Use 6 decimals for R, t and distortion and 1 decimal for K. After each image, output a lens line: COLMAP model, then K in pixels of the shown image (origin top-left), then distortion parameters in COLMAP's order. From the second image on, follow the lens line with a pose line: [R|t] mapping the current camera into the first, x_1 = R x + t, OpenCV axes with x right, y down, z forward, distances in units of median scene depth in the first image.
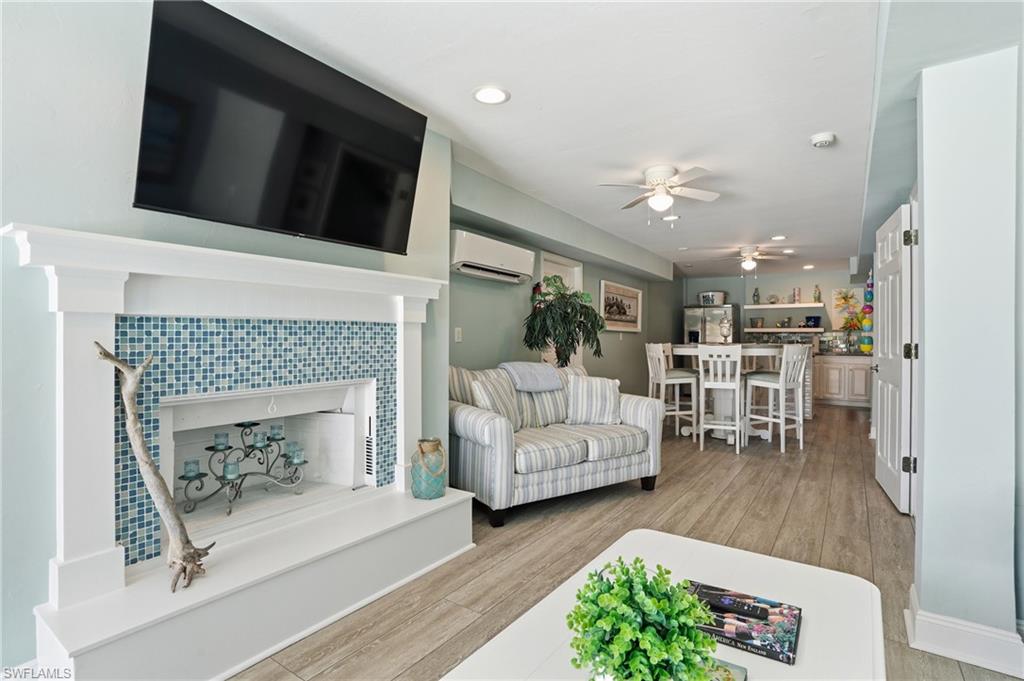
lens RADIAL K [[477.8, 0, 521.8], [0, 477.8, 335.0], [0, 0, 1]] dist [0.002821, -0.000759]
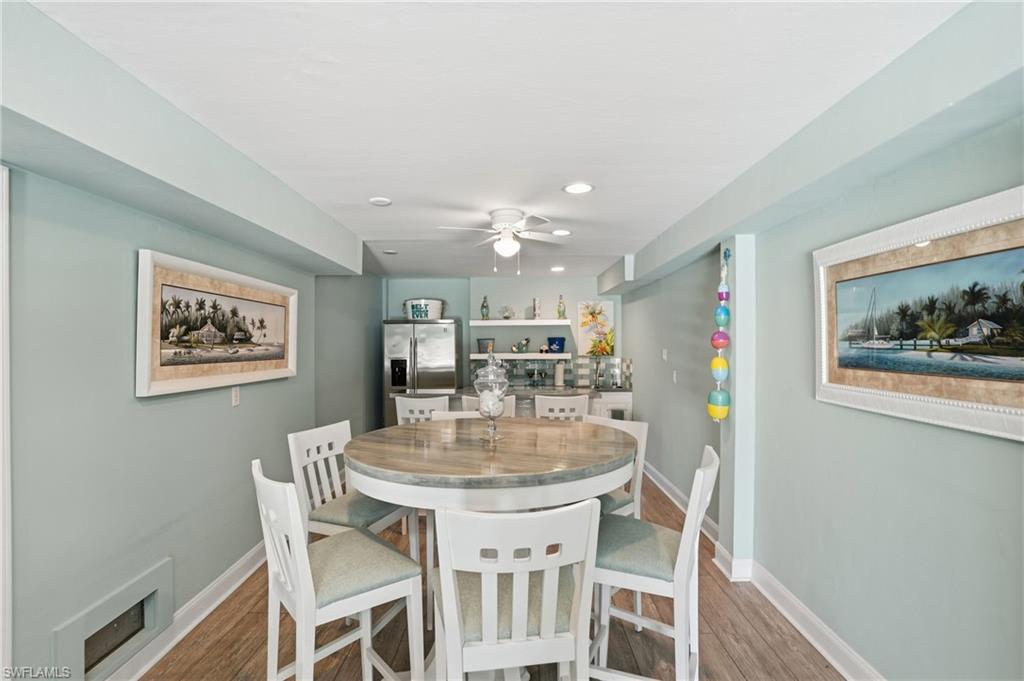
lens RADIAL K [[477.8, 0, 516.8], [0, 477.8, 335.9], [0, 0, 1]] dist [0.002821, -0.000759]
pose [[0.827511, -0.005094, 0.561427, 0.149755], [0.012746, 0.999872, -0.009715, -0.035921], [-0.561305, 0.015196, 0.827469, 0.435956]]
